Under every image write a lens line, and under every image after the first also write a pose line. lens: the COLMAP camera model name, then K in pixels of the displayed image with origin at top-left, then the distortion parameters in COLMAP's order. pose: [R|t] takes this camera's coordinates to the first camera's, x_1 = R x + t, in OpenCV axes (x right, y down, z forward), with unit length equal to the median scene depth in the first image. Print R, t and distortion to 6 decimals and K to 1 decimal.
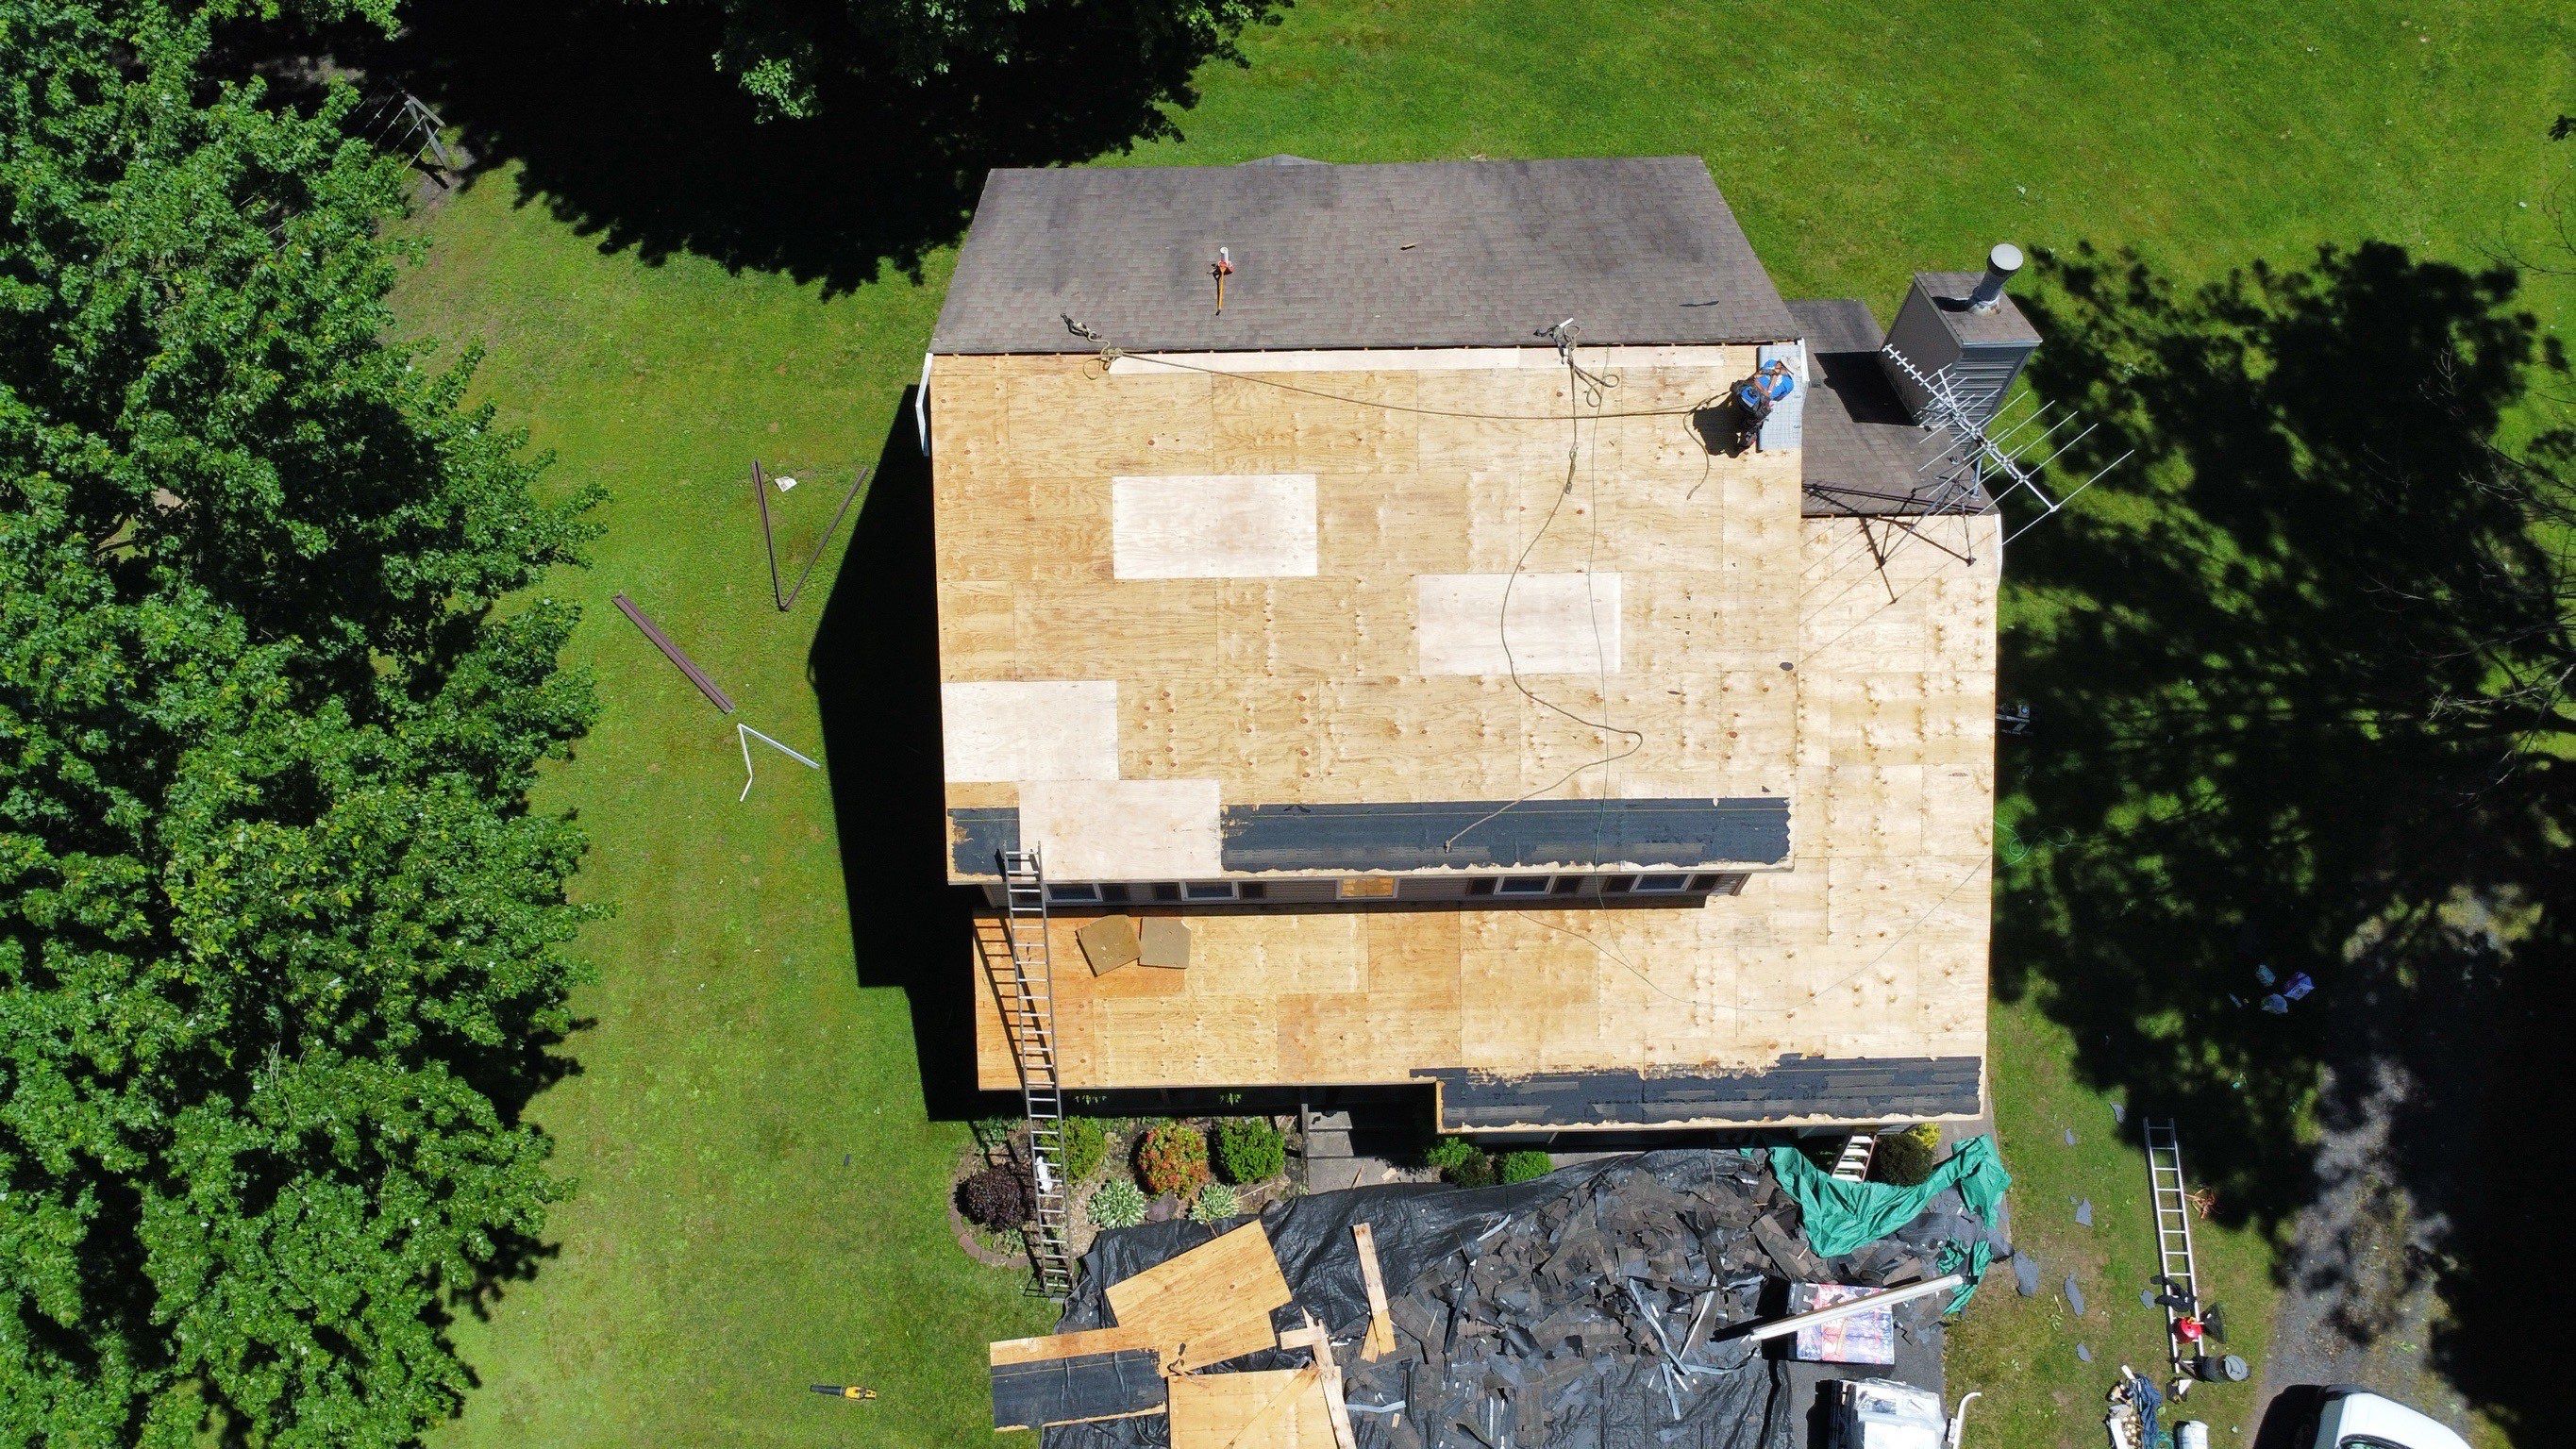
lens RADIAL K [[1866.7, 0, 1282.0], [0, 1866.7, 724.5], [0, 0, 1]] dist [-0.029432, -0.003080]
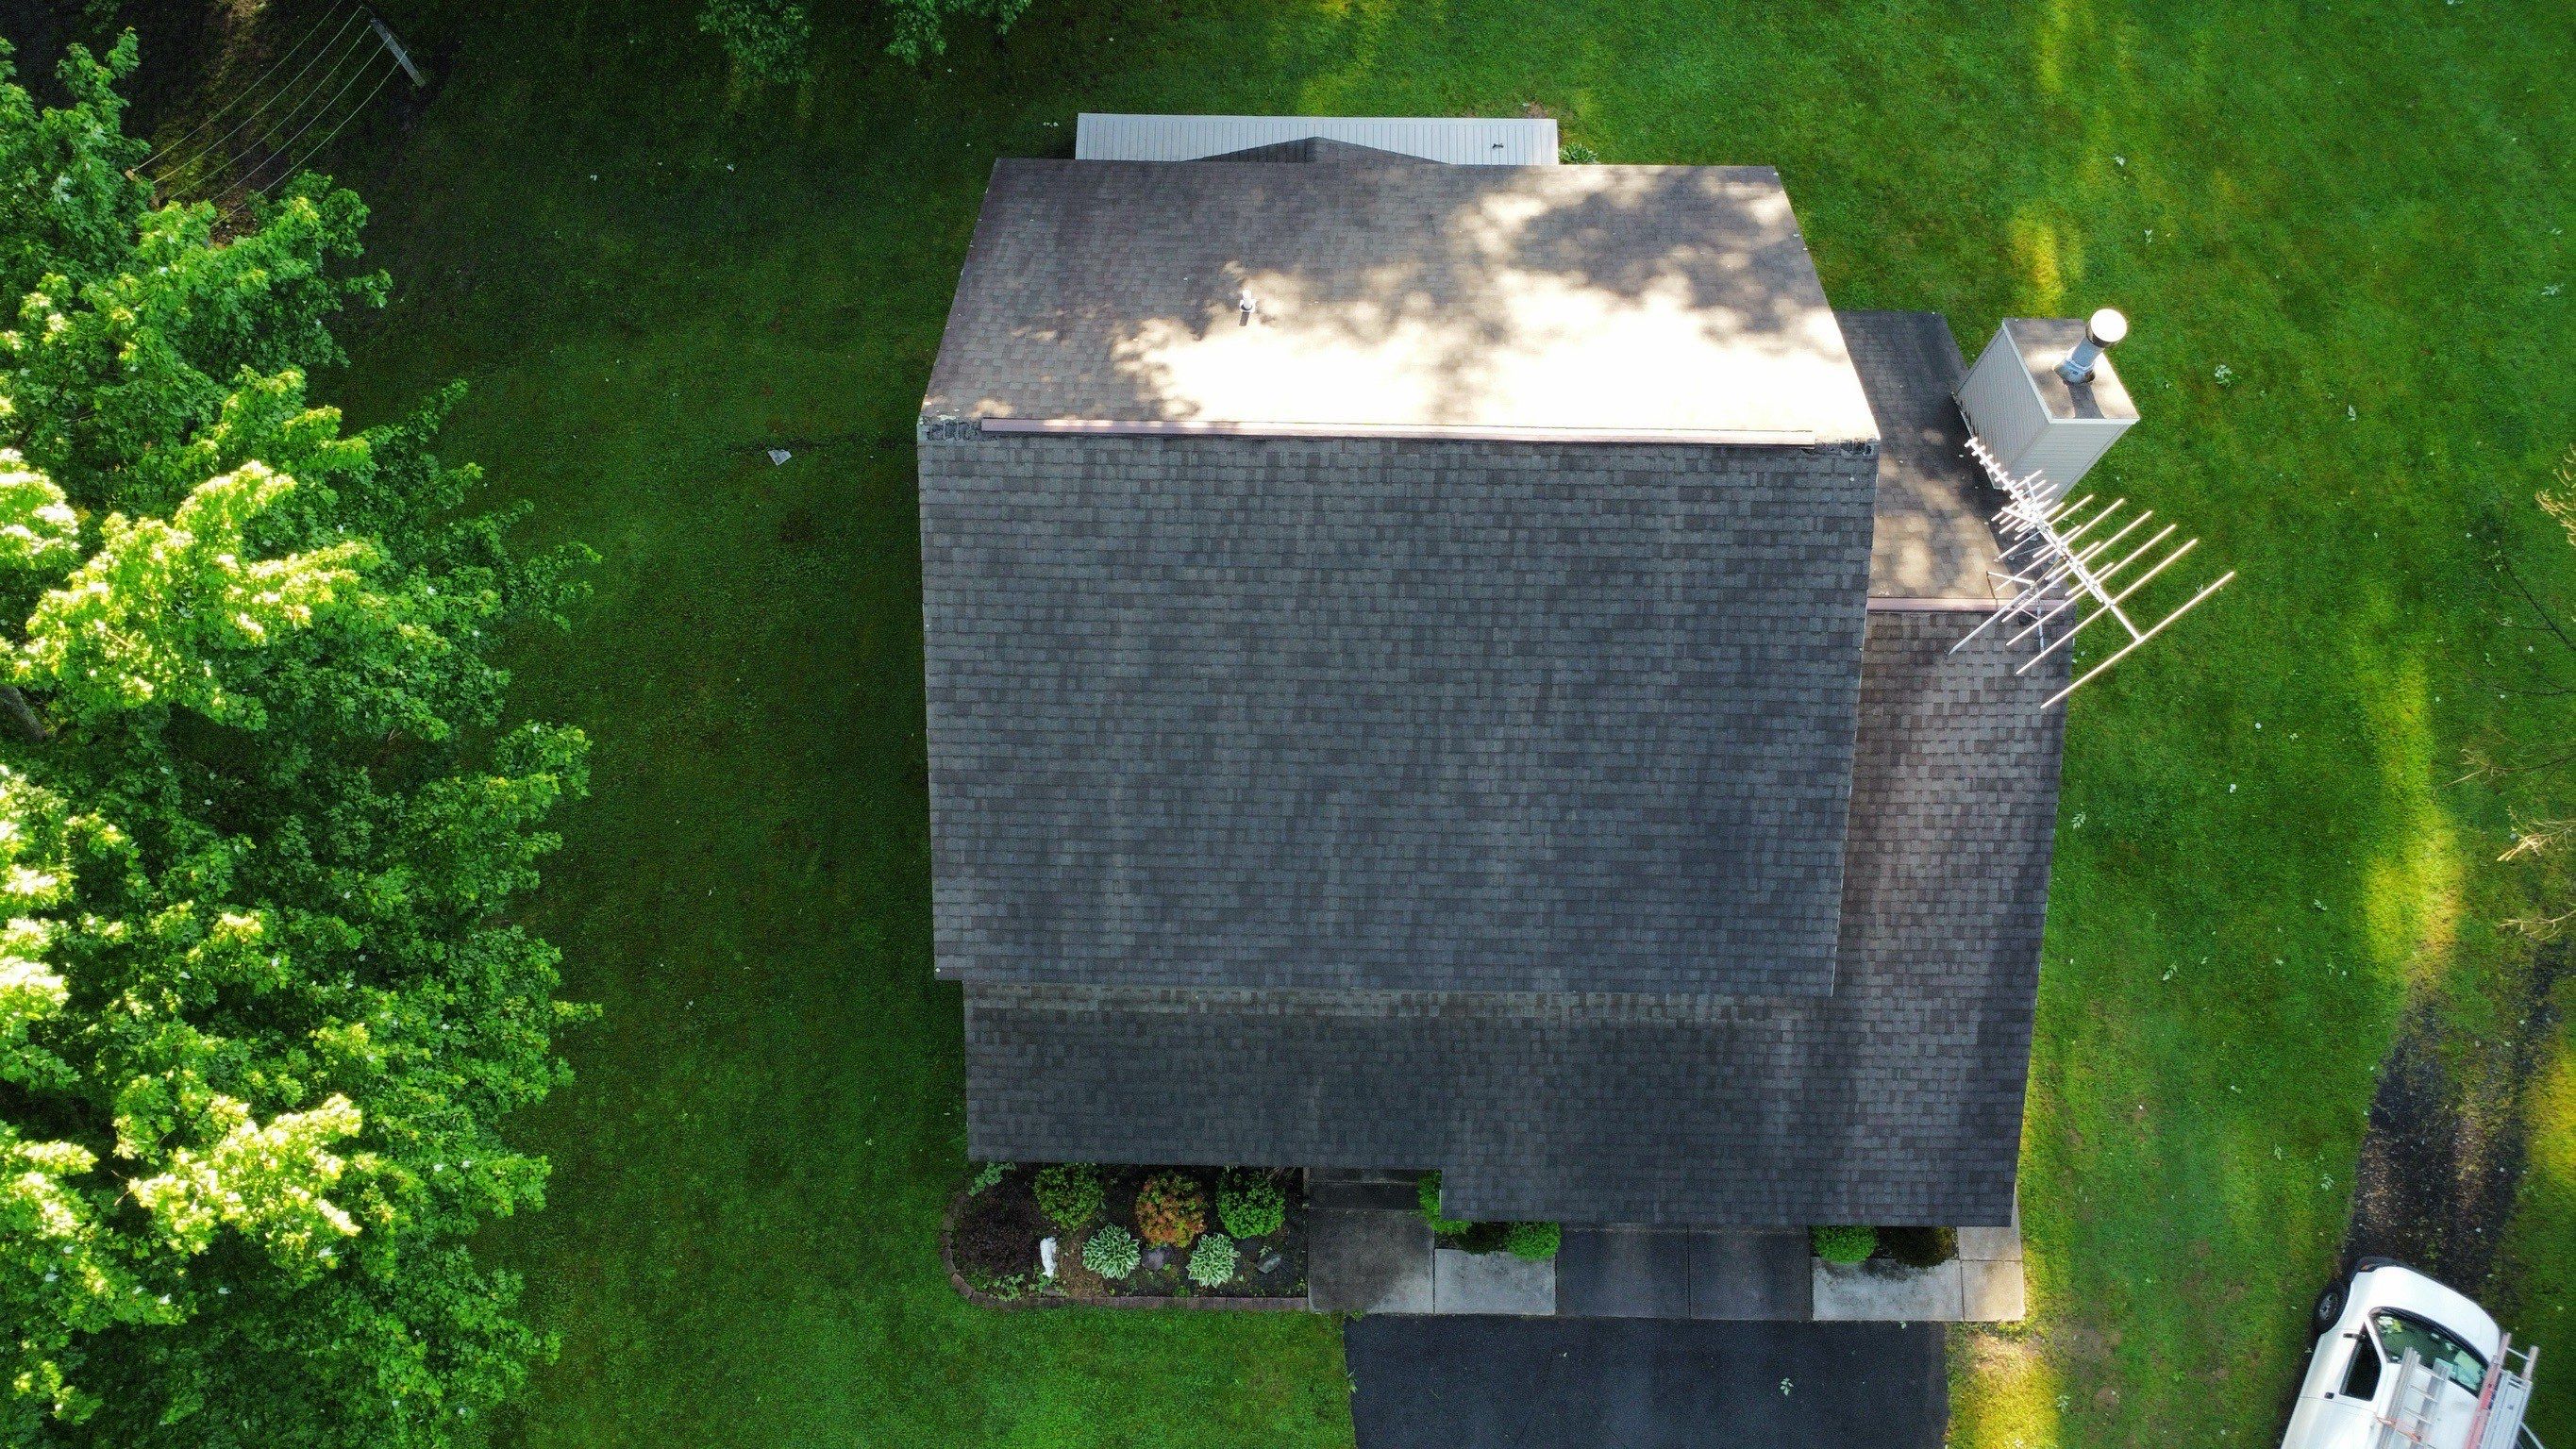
lens RADIAL K [[1866.7, 0, 1282.0], [0, 1866.7, 724.5], [0, 0, 1]] dist [-0.029432, -0.003080]
pose [[0.999431, 0.031732, -0.011443, 0.002908], [-0.030196, 0.992812, 0.115817, -0.128741], [0.015036, -0.115405, 0.993205, 0.060279]]
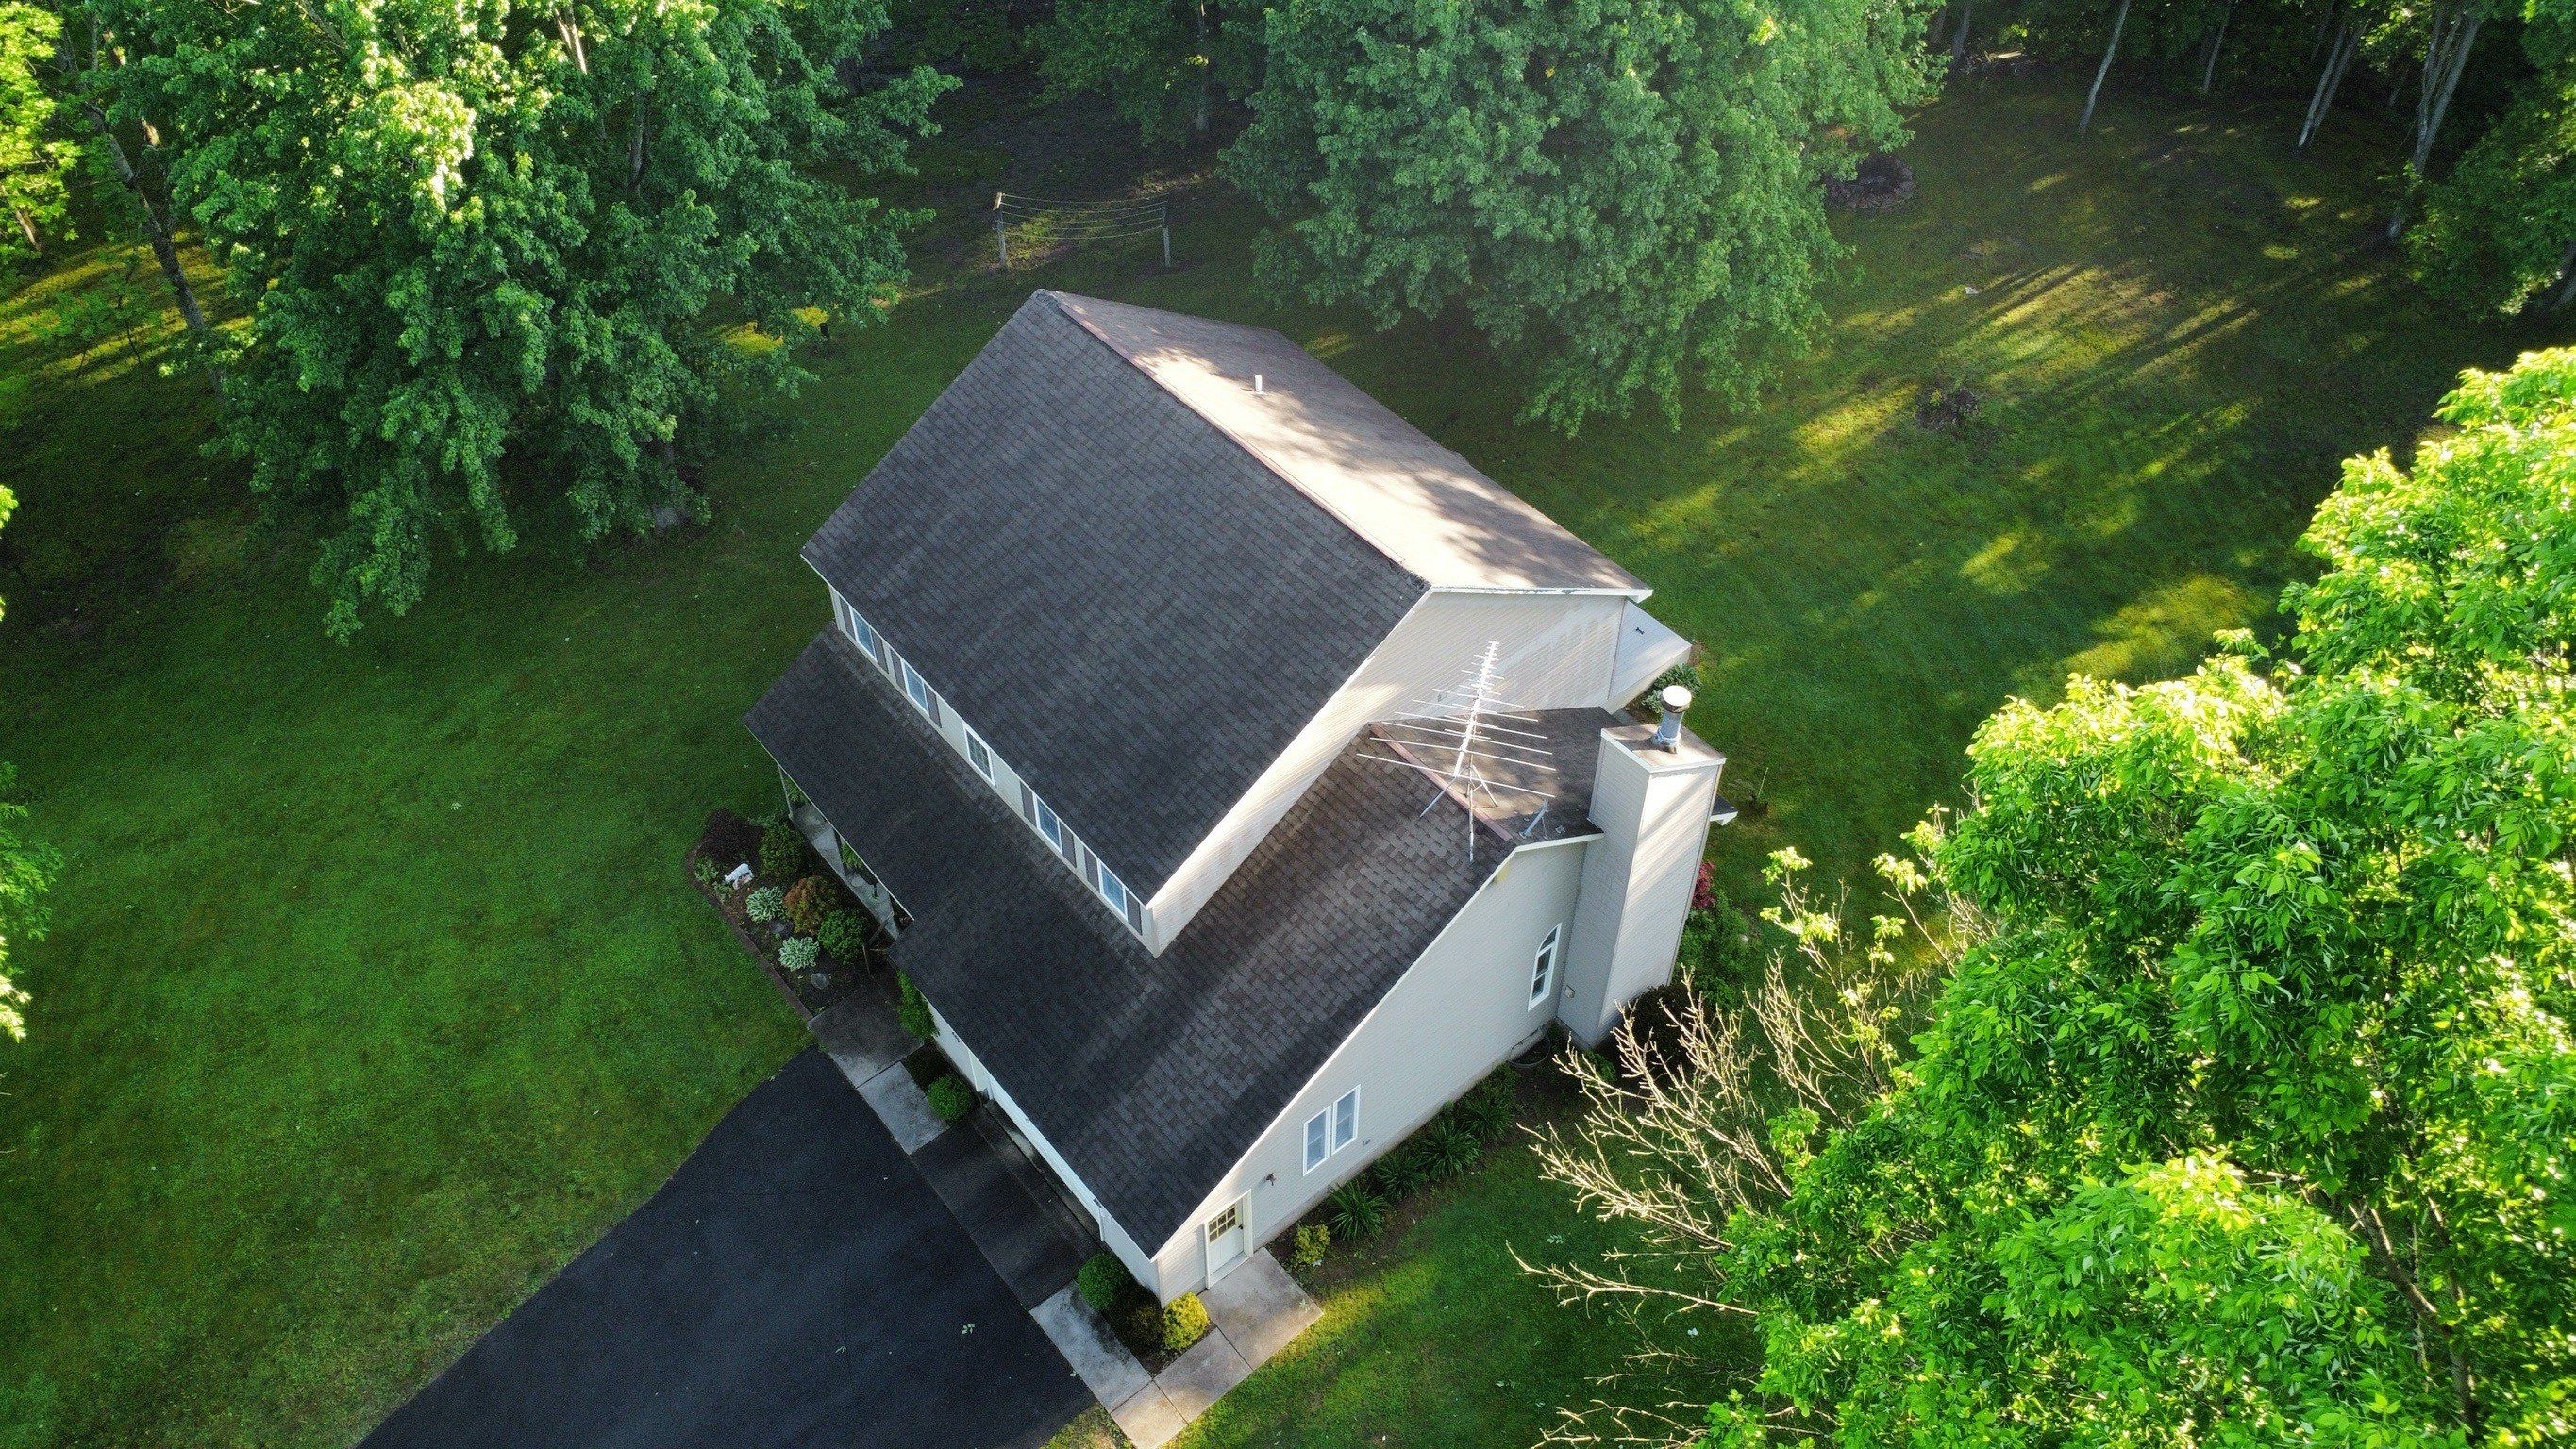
lens RADIAL K [[1866.7, 0, 1282.0], [0, 1866.7, 724.5], [0, 0, 1]] dist [-0.029432, -0.003080]
pose [[0.622551, 0.560345, -0.546300, 0.746842], [-0.717202, 0.687841, -0.111782, 0.055672], [0.313131, 0.461398, 0.830097, -0.023687]]
